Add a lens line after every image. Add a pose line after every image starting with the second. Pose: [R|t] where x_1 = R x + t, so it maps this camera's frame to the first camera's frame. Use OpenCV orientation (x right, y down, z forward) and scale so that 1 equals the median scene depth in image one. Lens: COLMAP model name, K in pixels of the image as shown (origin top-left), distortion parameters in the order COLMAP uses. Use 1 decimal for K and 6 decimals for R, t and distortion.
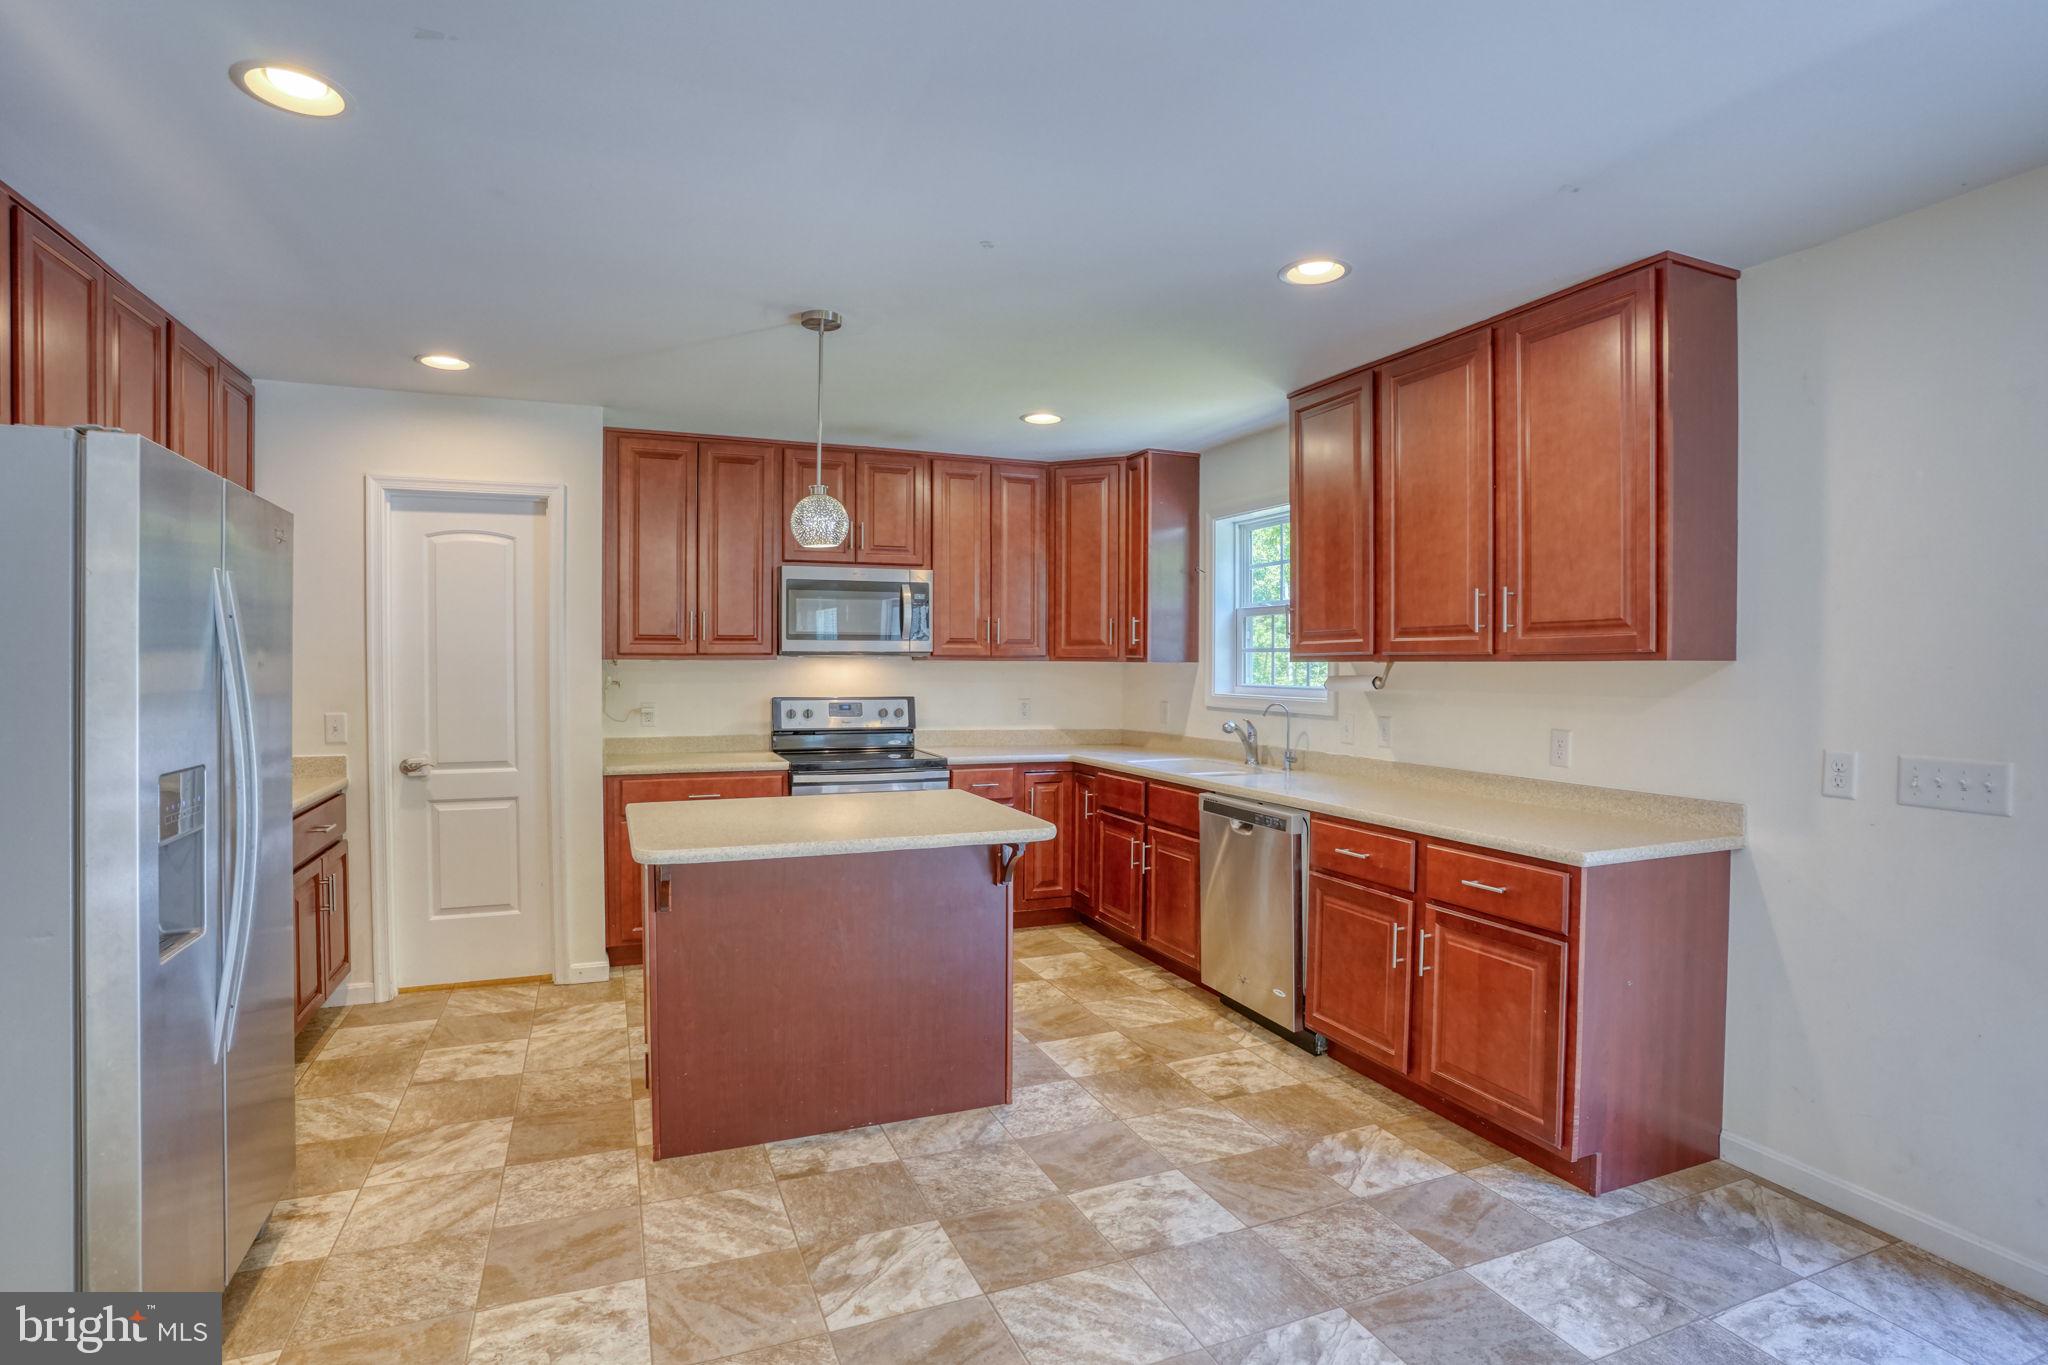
lens RADIAL K [[1034.9, 0, 1008.9], [0, 1034.9, 661.7], [0, 0, 1]] dist [-0.054906, 0.020370]
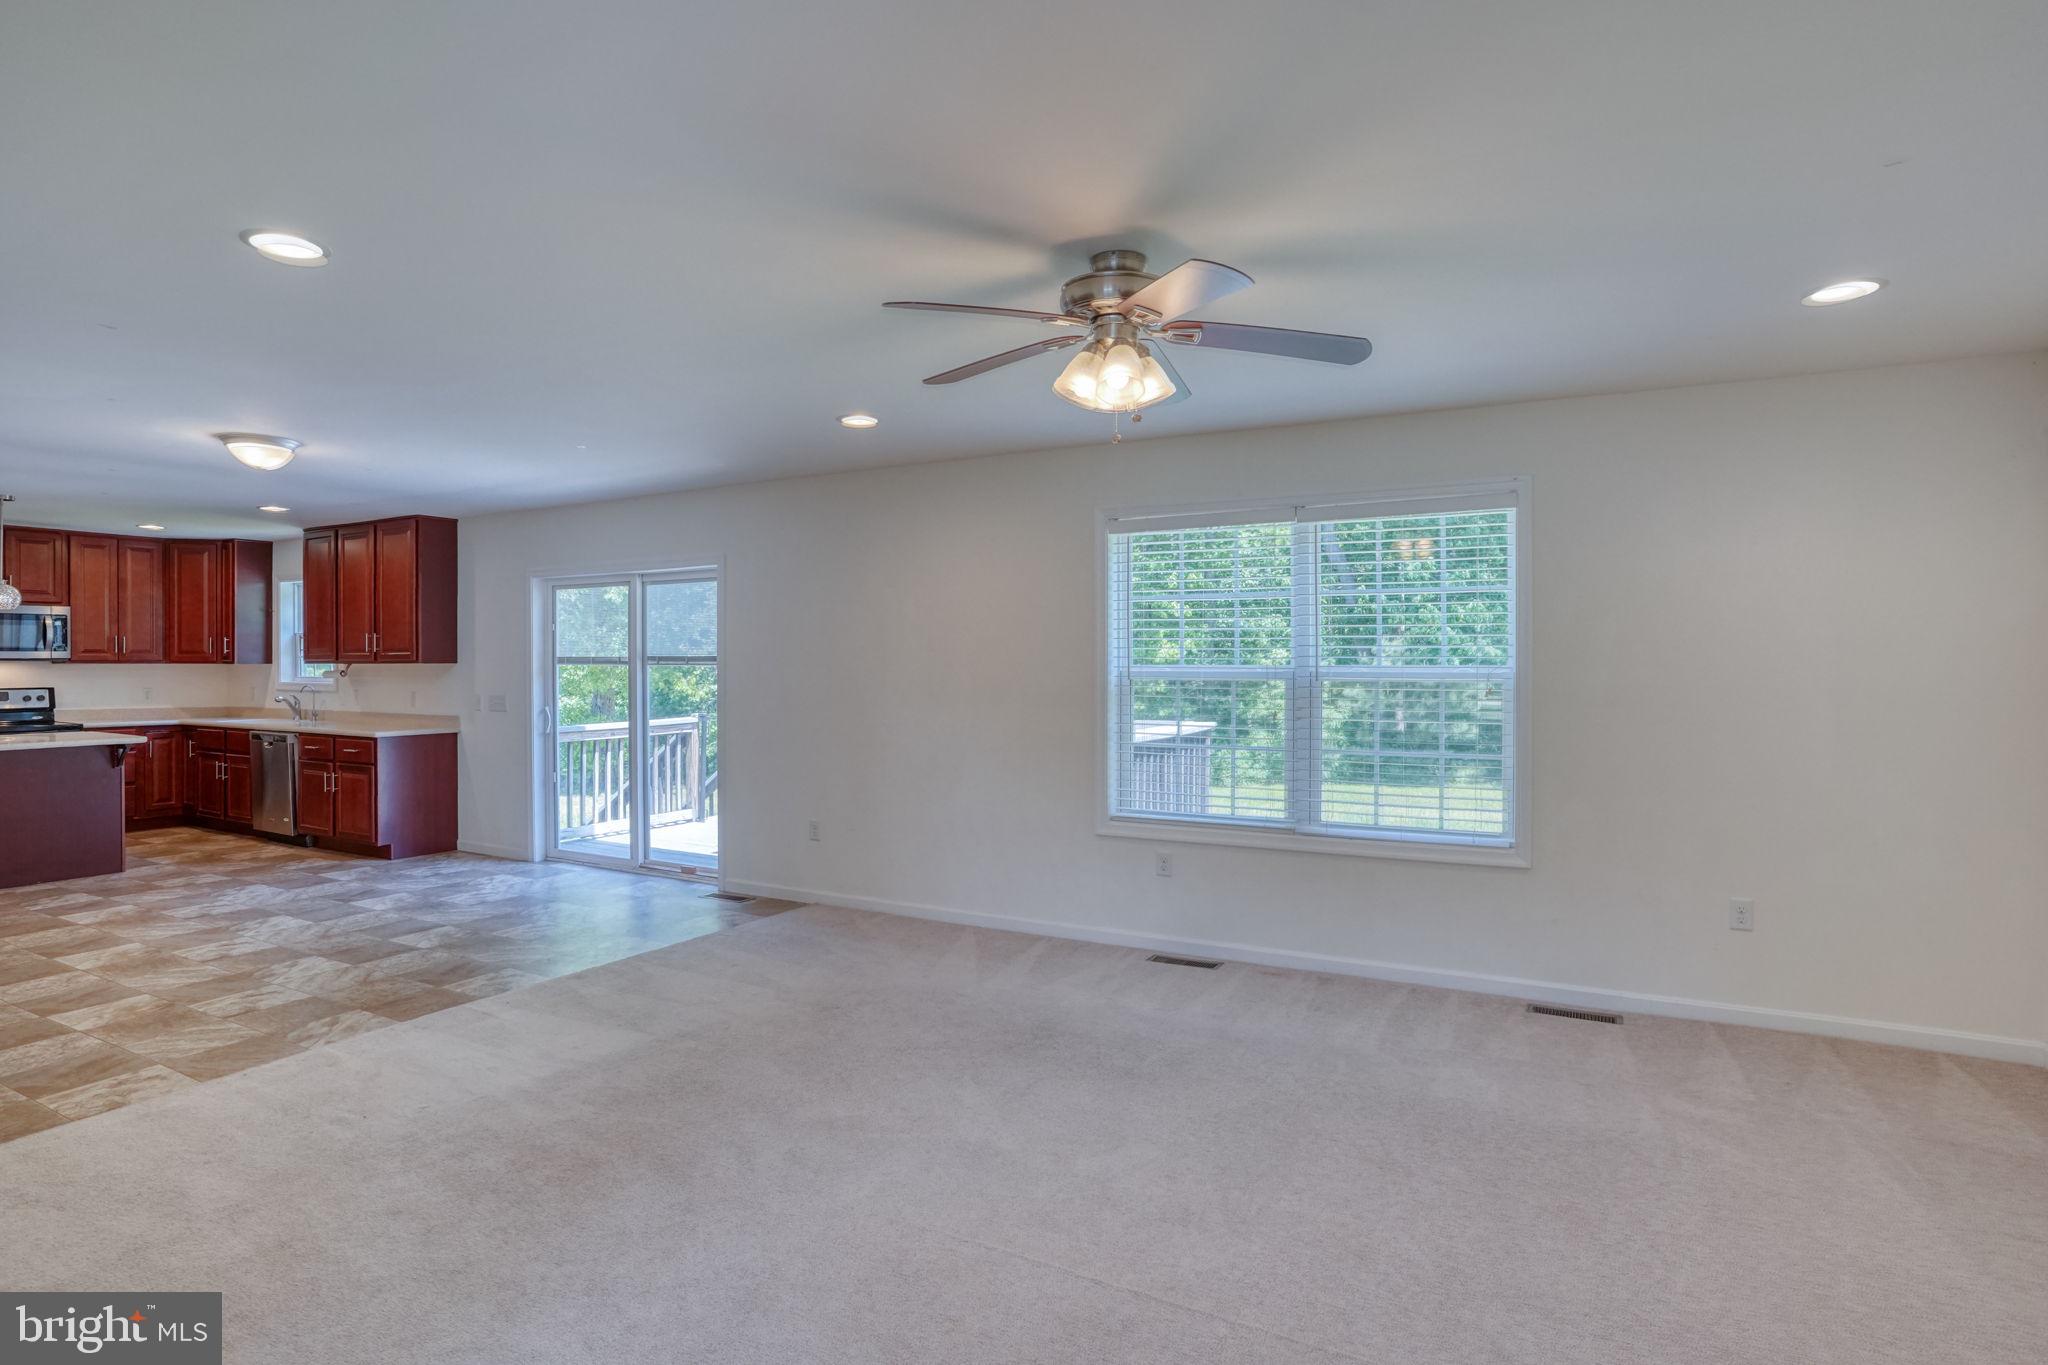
lens RADIAL K [[1034.9, 0, 985.7], [0, 1034.9, 654.5], [0, 0, 1]] dist [-0.054906, 0.020370]
pose [[0.781353, -0.001489, 0.624088, 0.075349], [0.004213, 0.999987, -0.002889, -0.005886], [-0.624075, 0.004887, 0.781349, -1.265524]]
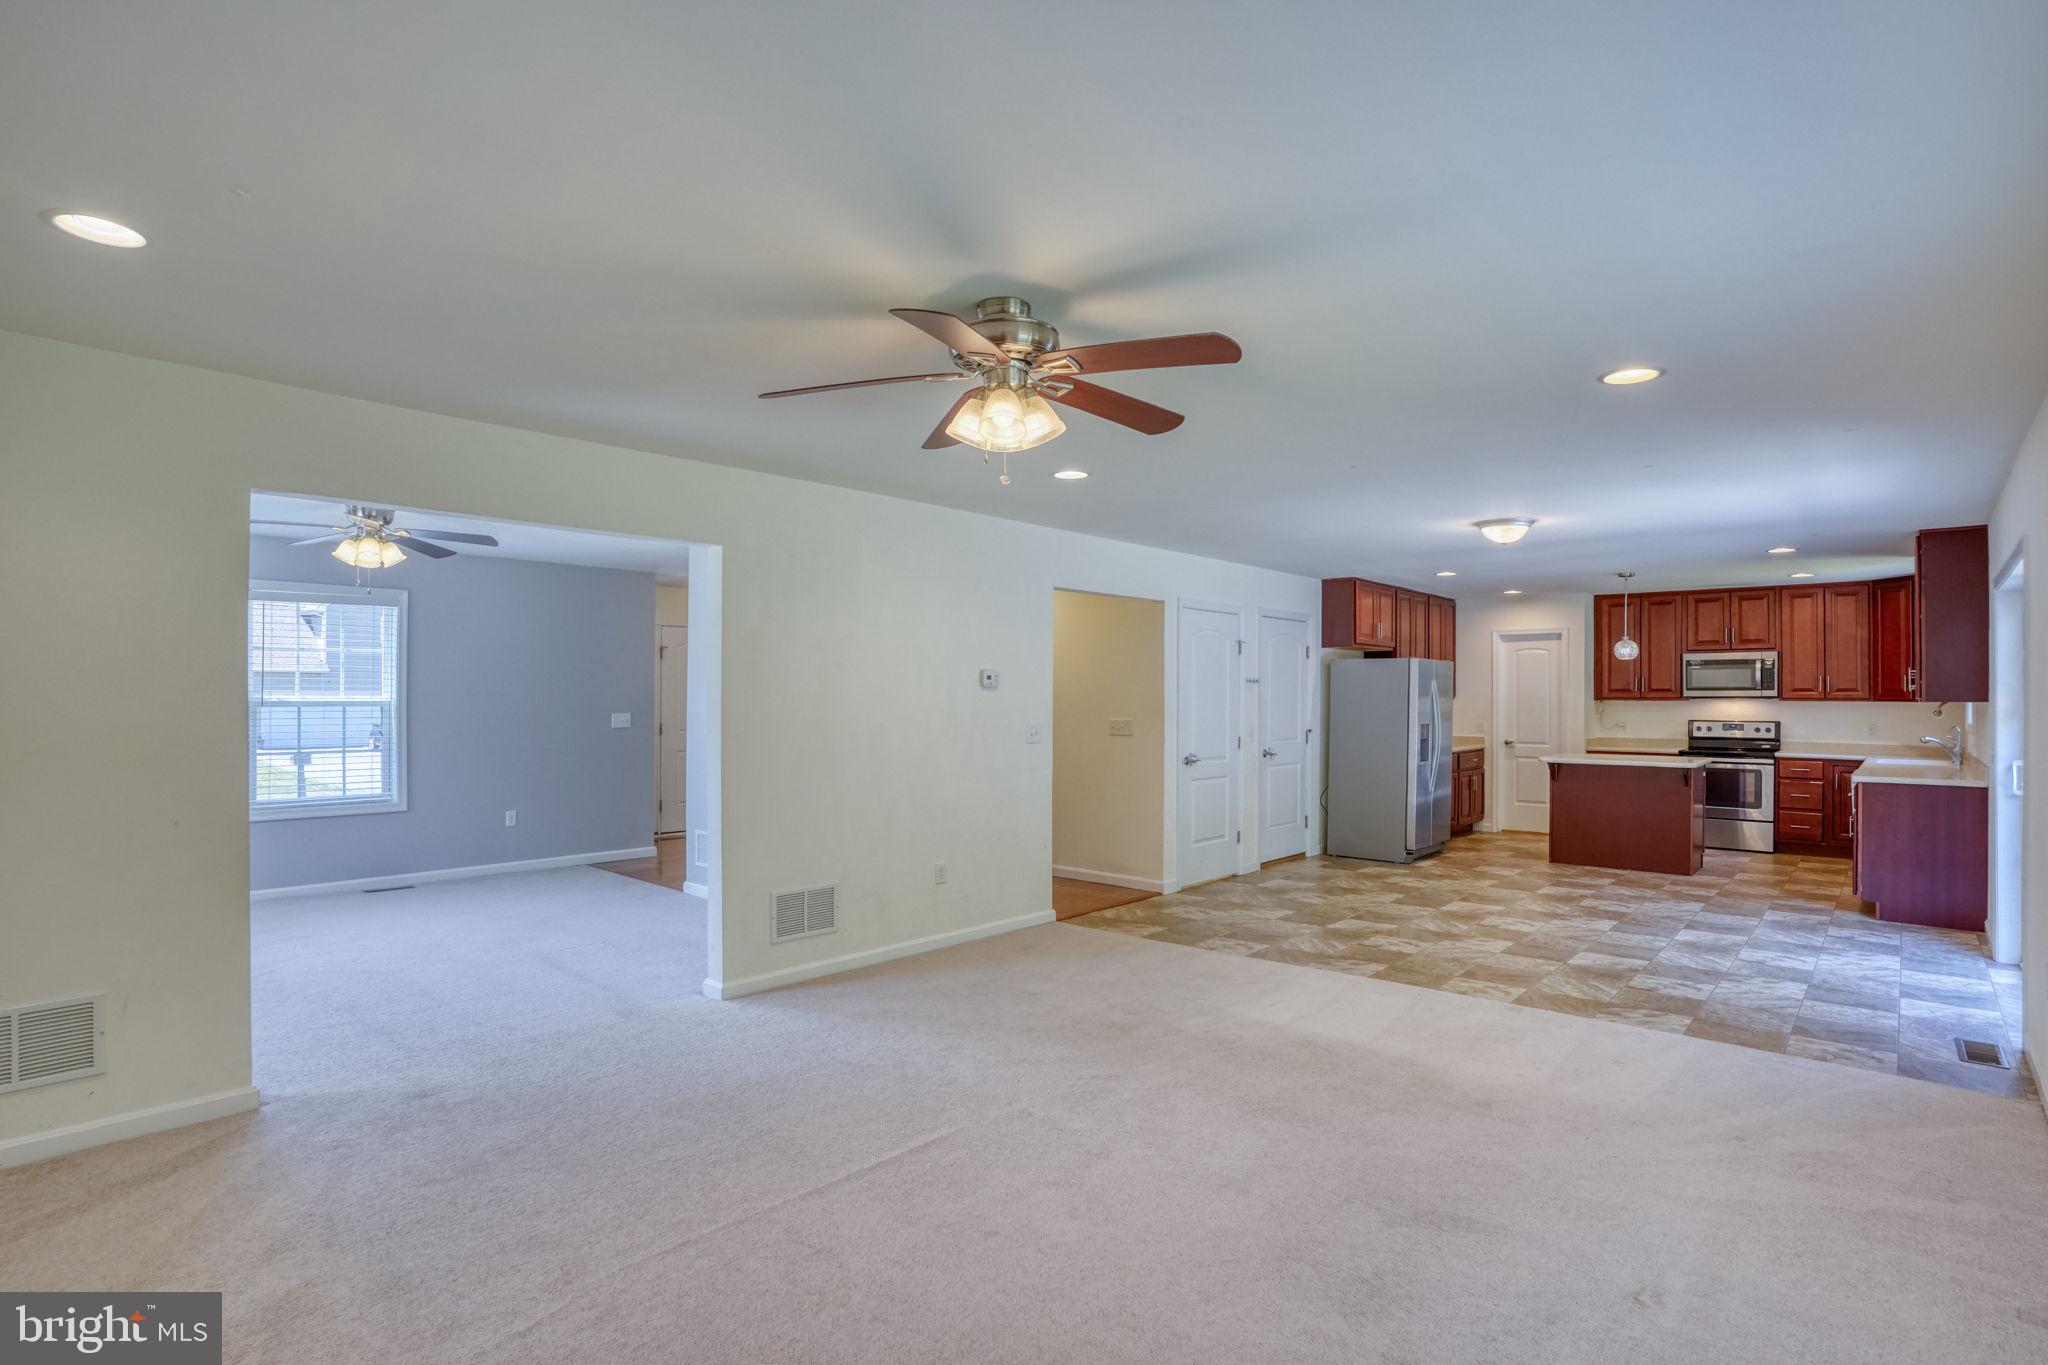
lens RADIAL K [[1034.9, 0, 1017.6], [0, 1034.9, 678.0], [0, 0, 1]] dist [-0.054906, 0.020370]
pose [[0.450670, -0.022305, -0.892412, 1.101420], [-0.005793, 0.999594, -0.027909, 0.019780], [0.892672, 0.017748, 0.450358, -1.210871]]
